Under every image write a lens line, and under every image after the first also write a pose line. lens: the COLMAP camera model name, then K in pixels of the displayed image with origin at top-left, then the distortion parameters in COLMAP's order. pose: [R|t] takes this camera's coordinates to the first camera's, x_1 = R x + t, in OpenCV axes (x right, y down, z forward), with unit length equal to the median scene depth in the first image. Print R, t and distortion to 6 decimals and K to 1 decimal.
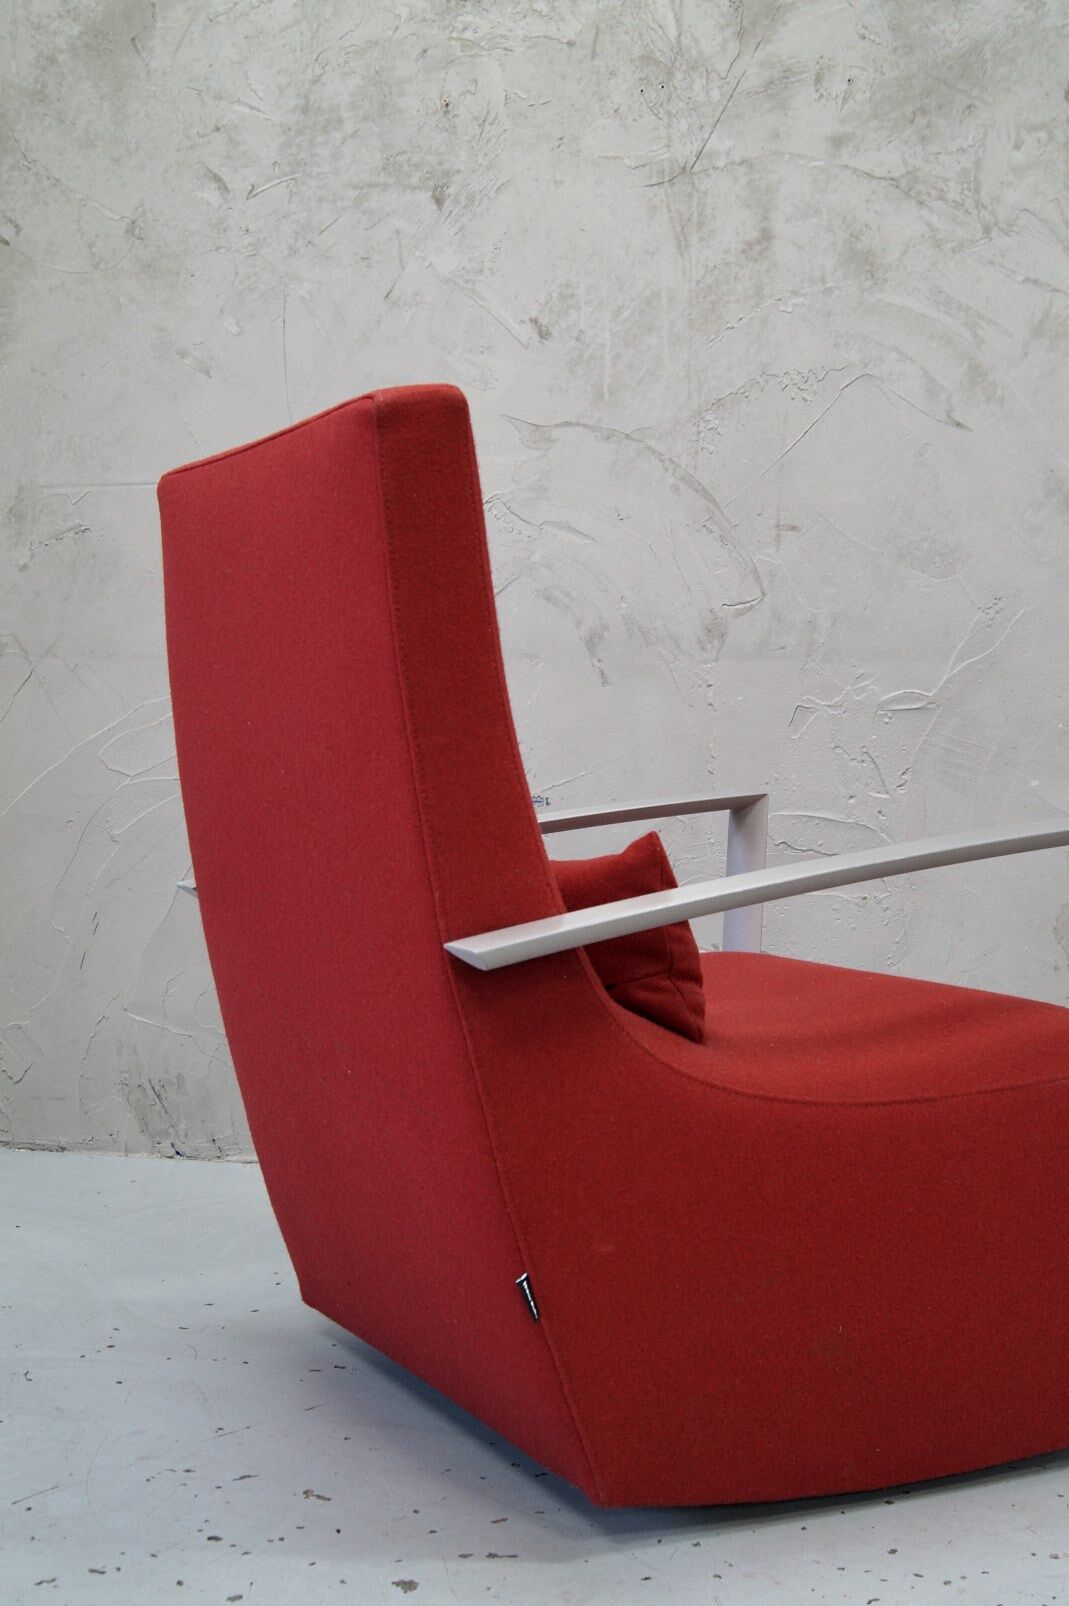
lens RADIAL K [[1645.5, 0, 534.4], [0, 1645.5, 802.8], [0, 0, 1]] dist [-0.051273, 0.000000]
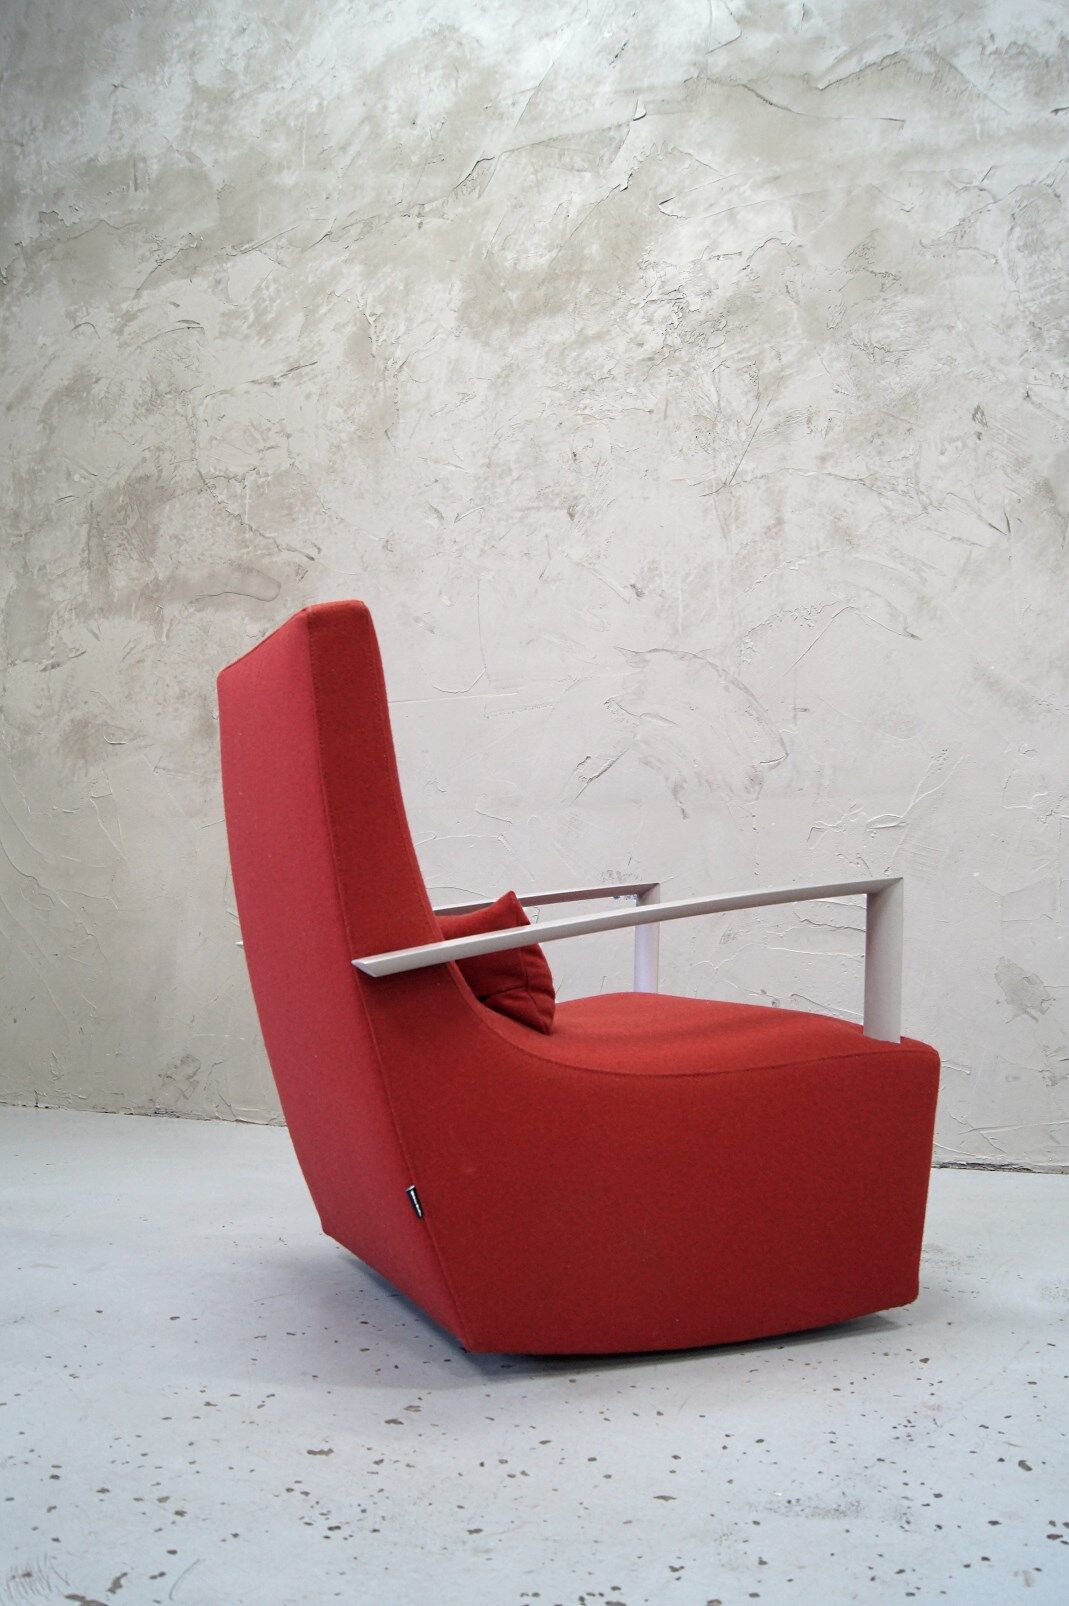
lens RADIAL K [[1196.9, 0, 546.8], [0, 1196.9, 817.6], [0, 0, 1]] dist [-0.081317, 0.016314]
pose [[0.983995, -0.031937, -0.175311, 0.112488], [0.014892, 0.995105, -0.097697, 0.033754], [0.177573, 0.093522, 0.979654, -0.101864]]
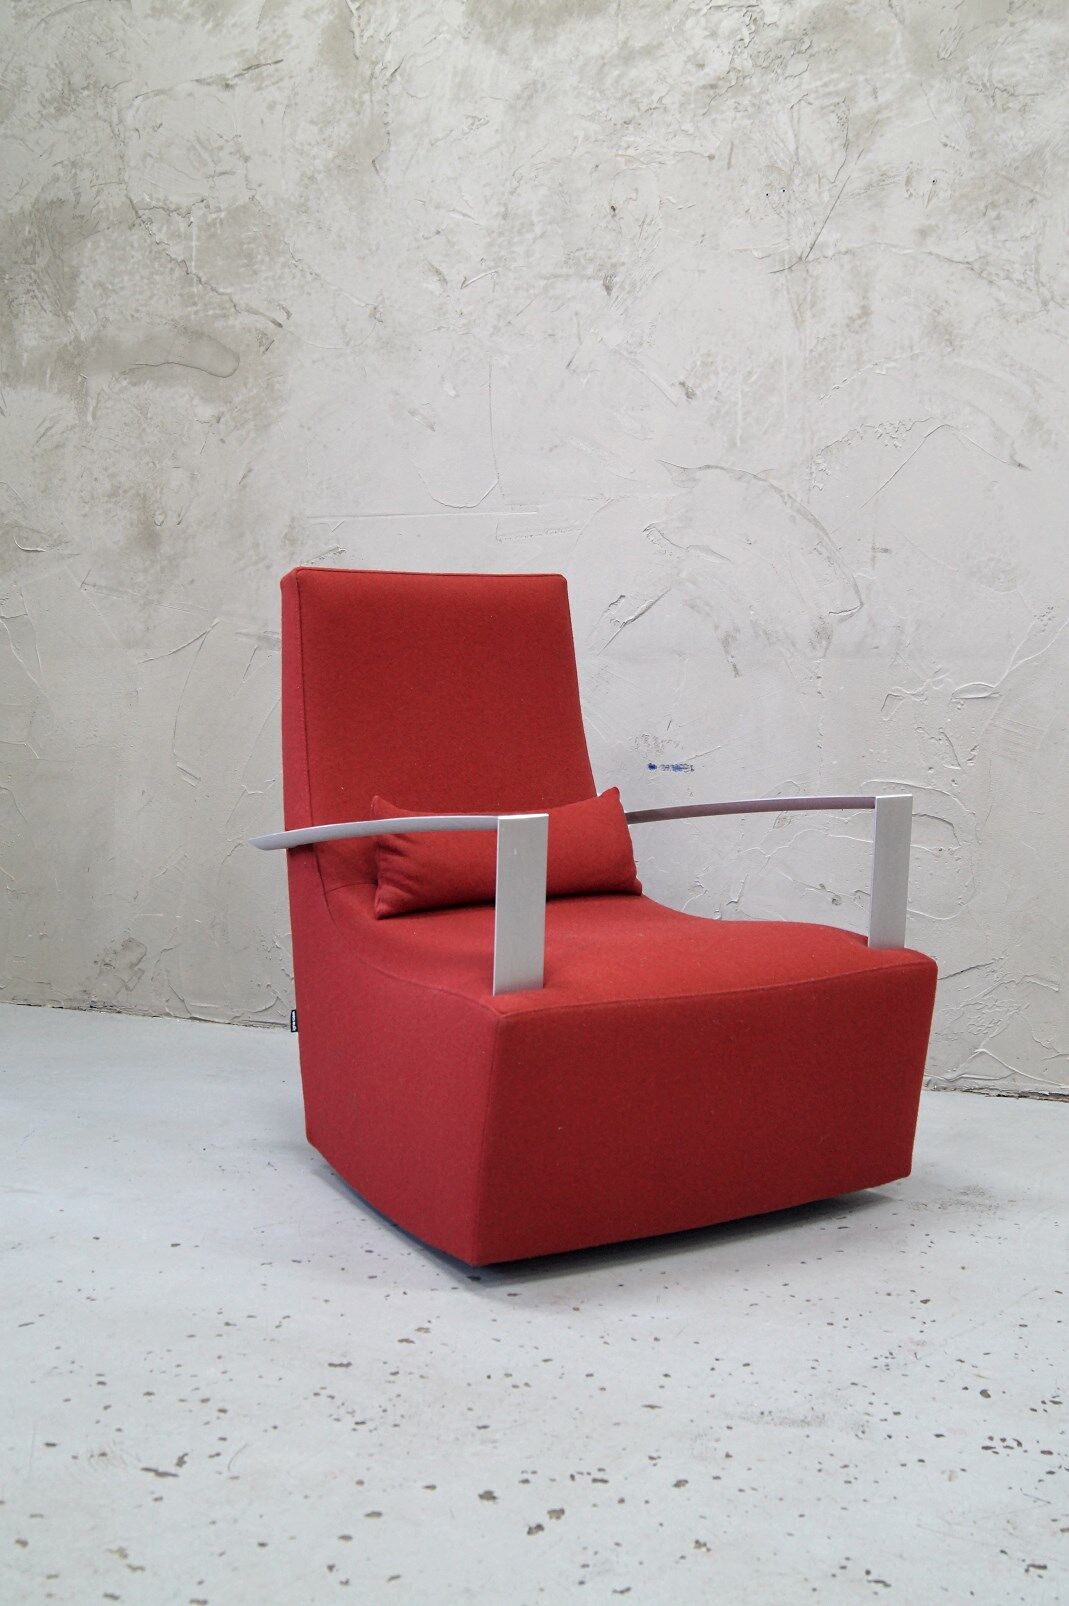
lens RADIAL K [[1778.5, 0, 557.1], [0, 1778.5, 790.4], [0, 0, 1]] dist [-0.044008, 0.000000]
pose [[0.981629, 0.011018, -0.190481, 0.170315], [-0.002601, 0.999011, 0.044380, -0.045297], [0.190782, -0.043069, 0.980687, -0.364707]]
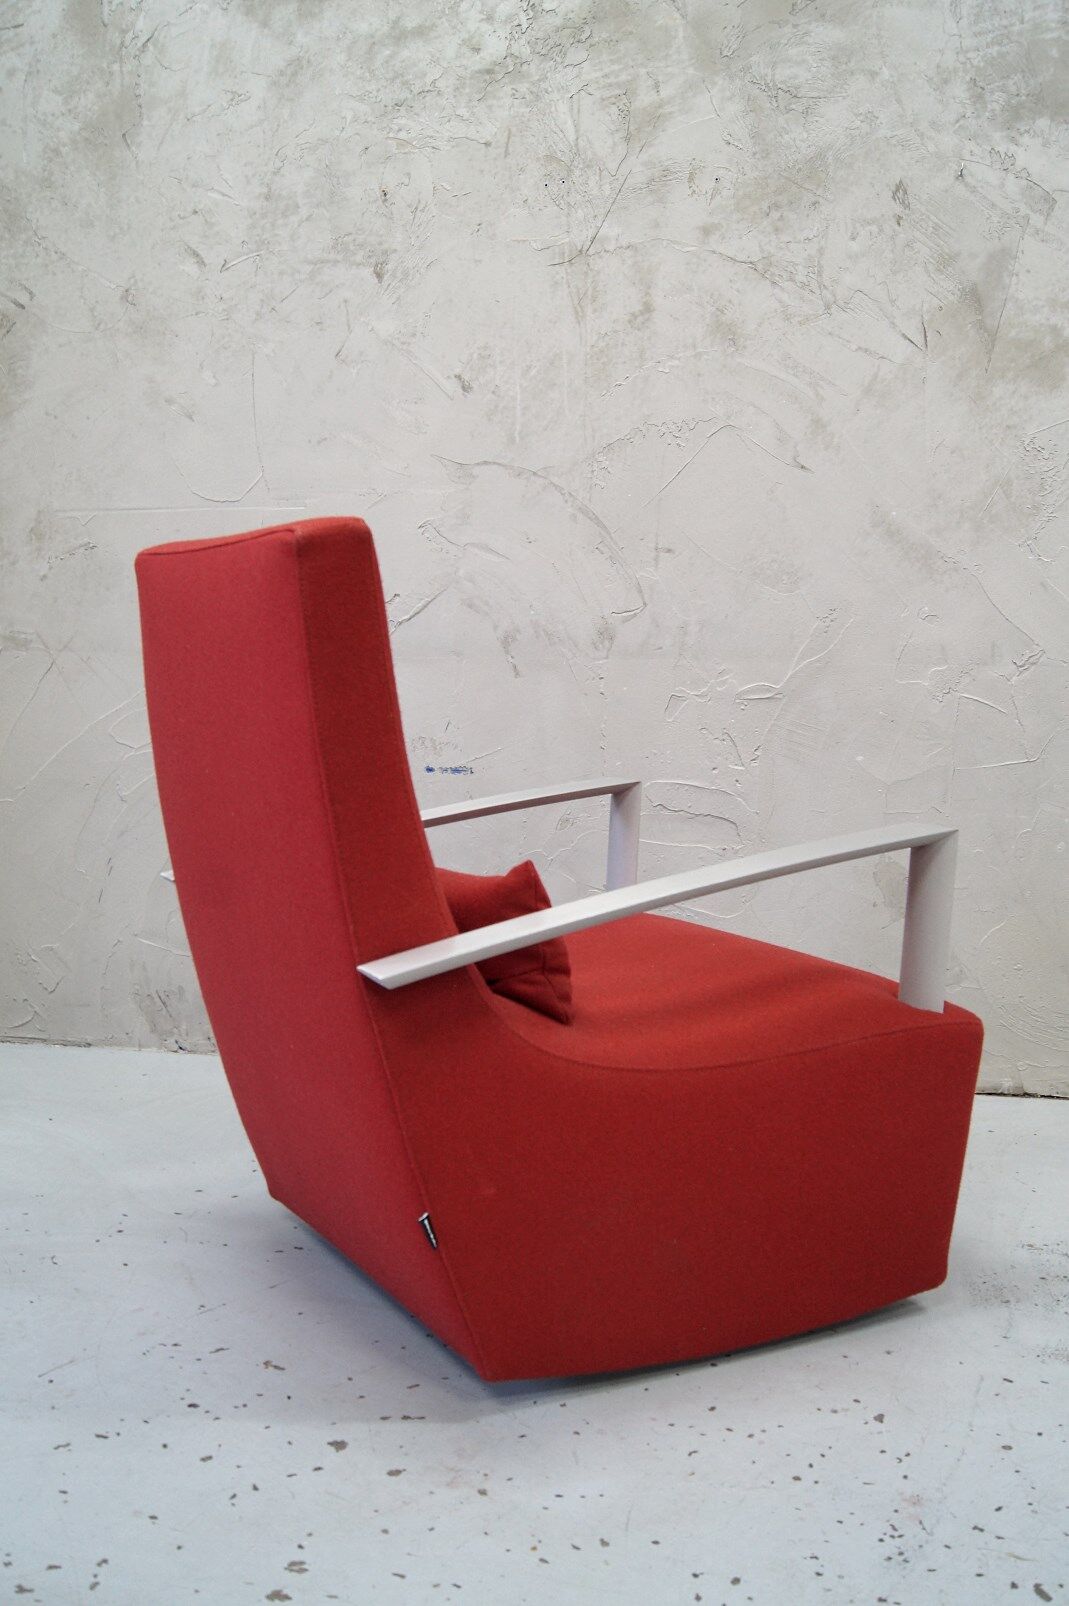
lens RADIAL K [[1341.3, 0, 531.3], [0, 1341.3, 797.1], [0, 0, 1]] dist [-0.073069, 0.014964]
pose [[0.999579, -0.005190, 0.028552, 0.024619], [0.002958, 0.996973, 0.077687, -0.060904], [-0.028869, -0.077570, 0.996569, -0.011088]]
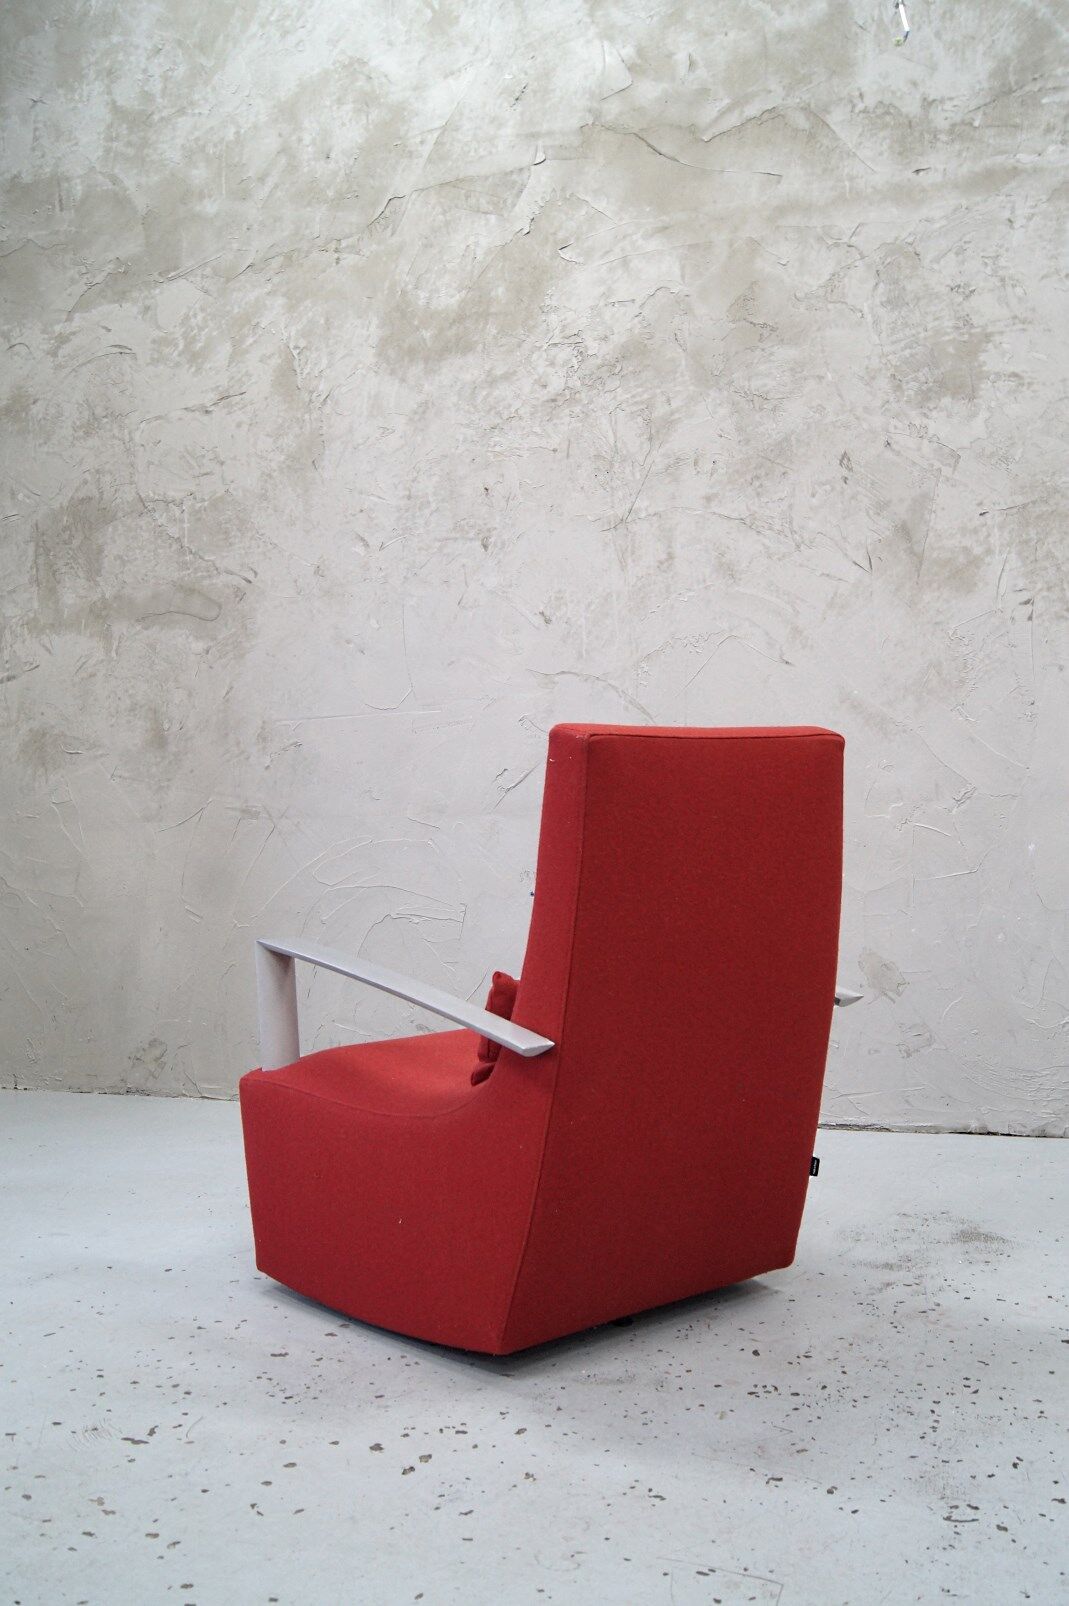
lens RADIAL K [[1341.3, 0, 544.1], [0, 1341.3, 818.4], [0, 0, 1]] dist [-0.073069, 0.014964]
pose [[0.985072, -0.044162, -0.166379, 0.229319], [0.041263, 0.998931, -0.020840, -0.052330], [0.167122, 0.013663, 0.985842, -0.380089]]
